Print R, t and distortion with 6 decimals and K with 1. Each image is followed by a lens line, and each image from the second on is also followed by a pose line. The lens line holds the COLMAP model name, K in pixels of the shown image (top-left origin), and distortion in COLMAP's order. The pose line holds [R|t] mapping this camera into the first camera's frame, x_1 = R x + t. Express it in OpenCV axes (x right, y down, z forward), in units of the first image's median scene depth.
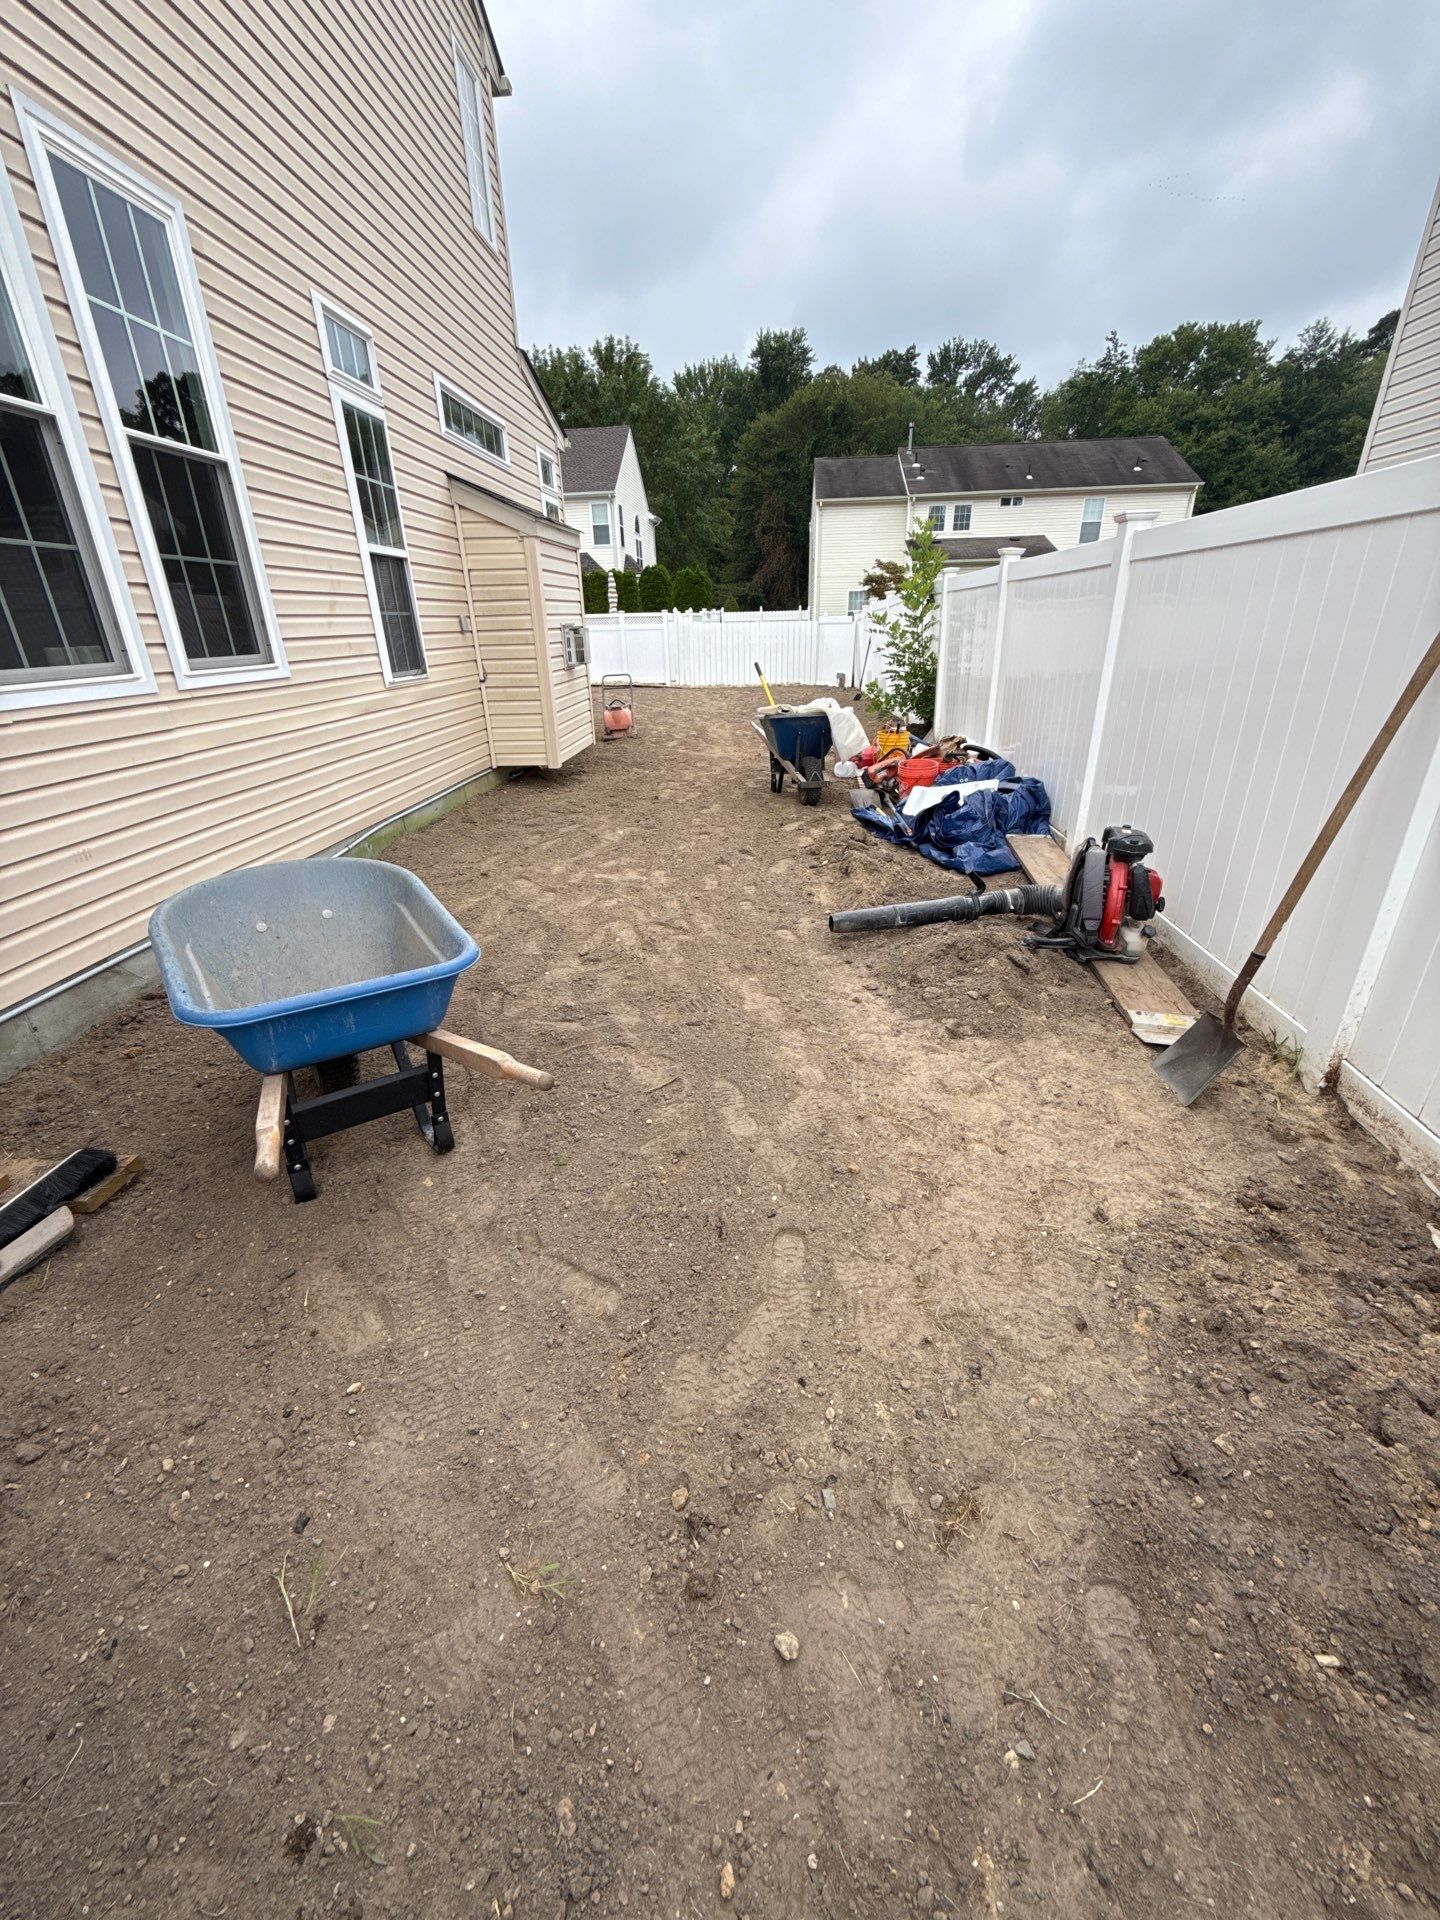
lens RADIAL K [[763.6, 0, 716.3], [0, 763.6, 951.6], [0, 0, 1]] dist [-0.000303, 0.000185]
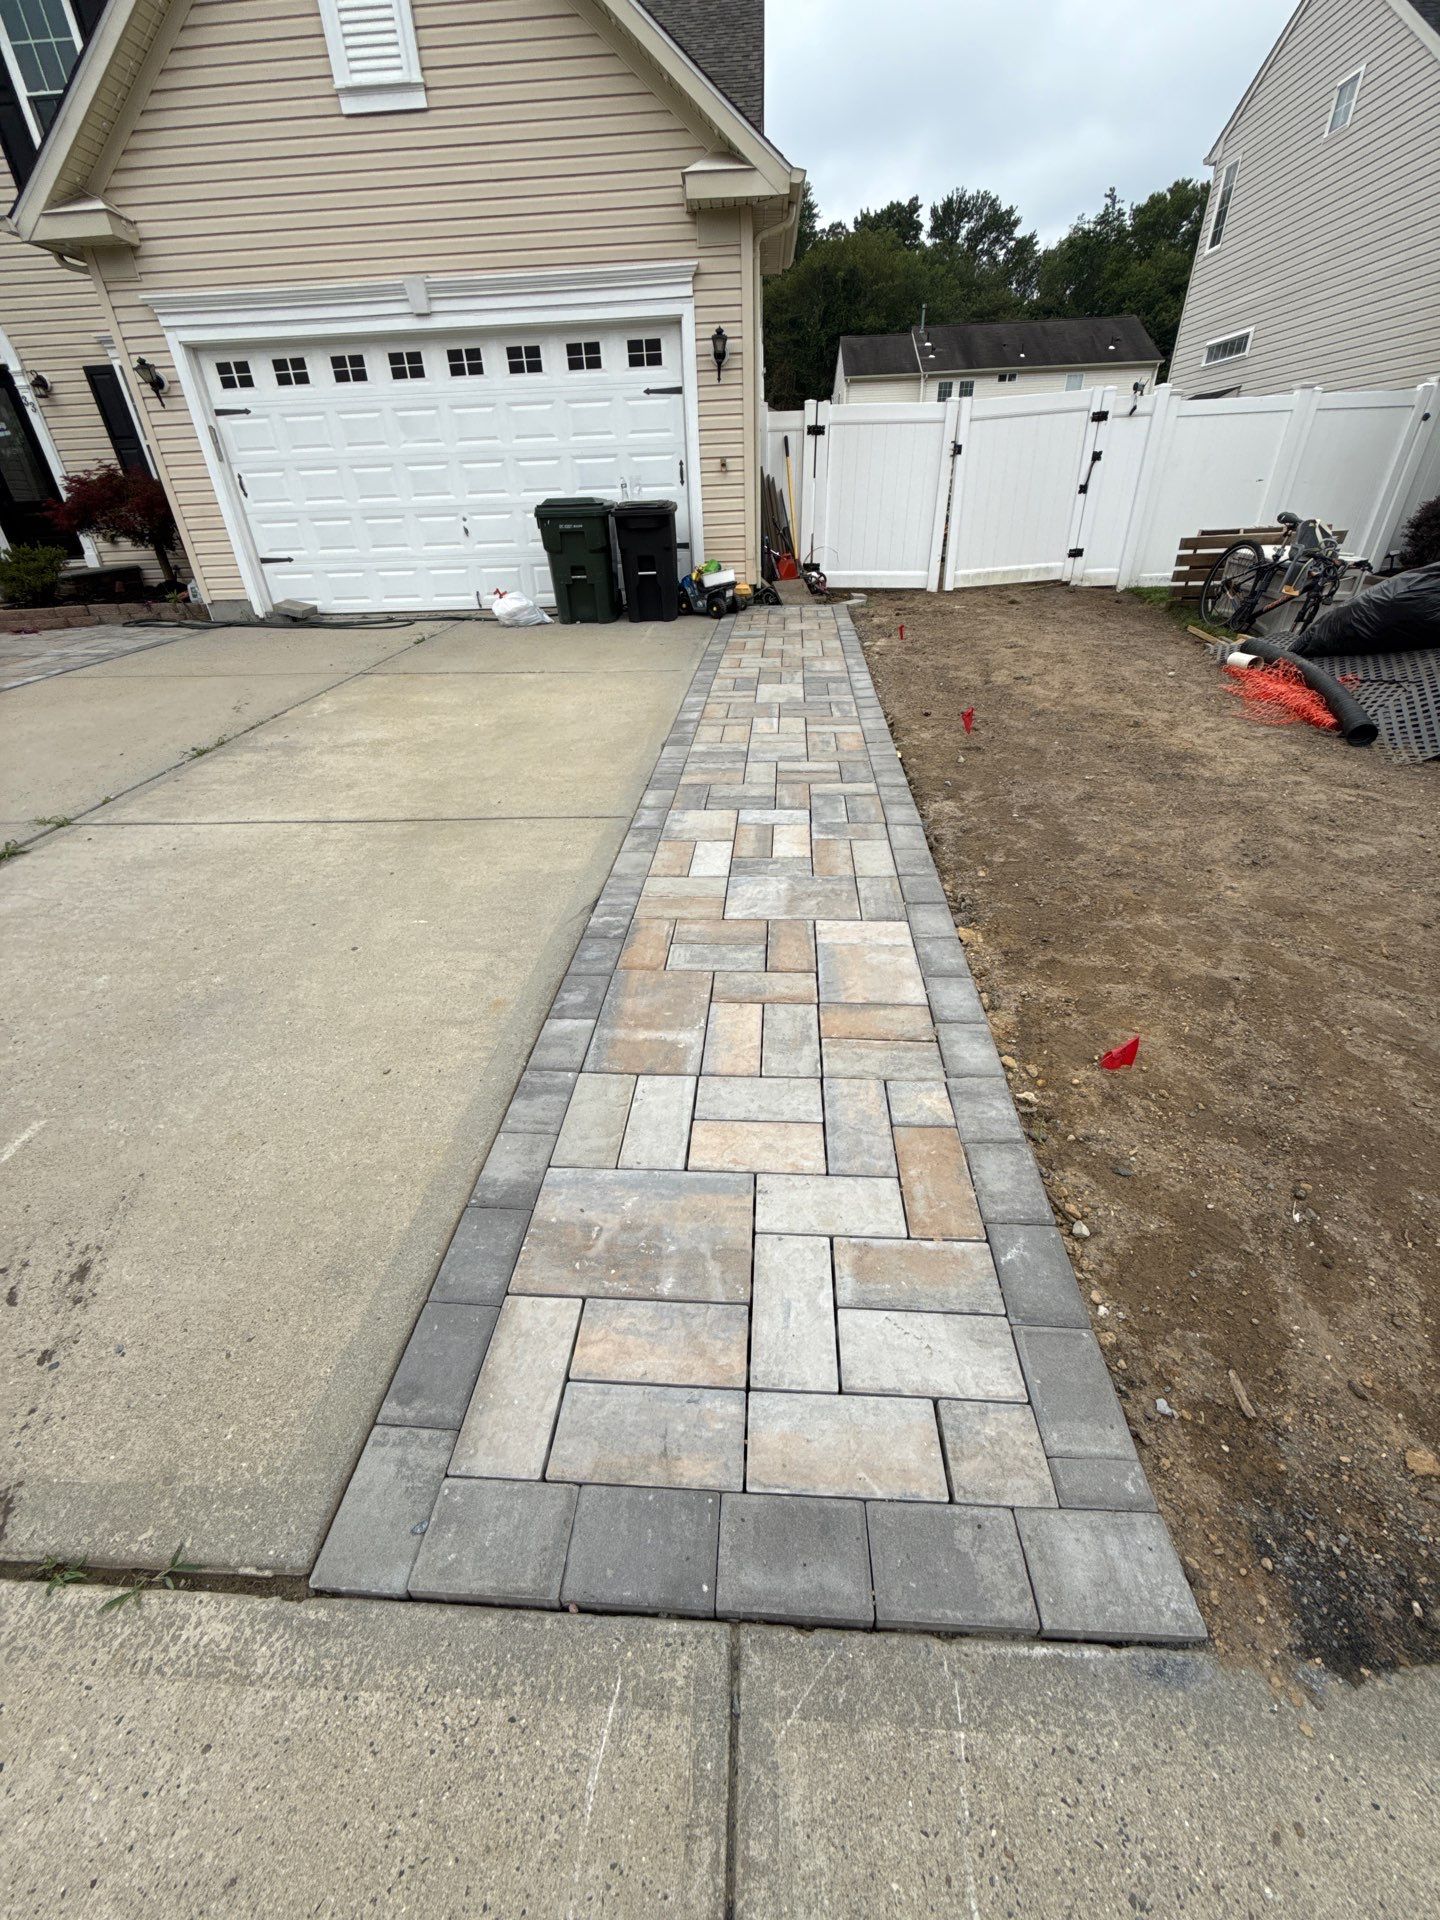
lens RADIAL K [[763.6, 0, 719.4], [0, 763.6, 955.7], [0, 0, 1]] dist [-0.000303, 0.000185]
pose [[0.999534, -0.021442, 0.021746, -0.047483], [0.018409, 0.991188, 0.131178, 0.062226], [-0.024367, -0.130717, 0.991120, -0.127335]]
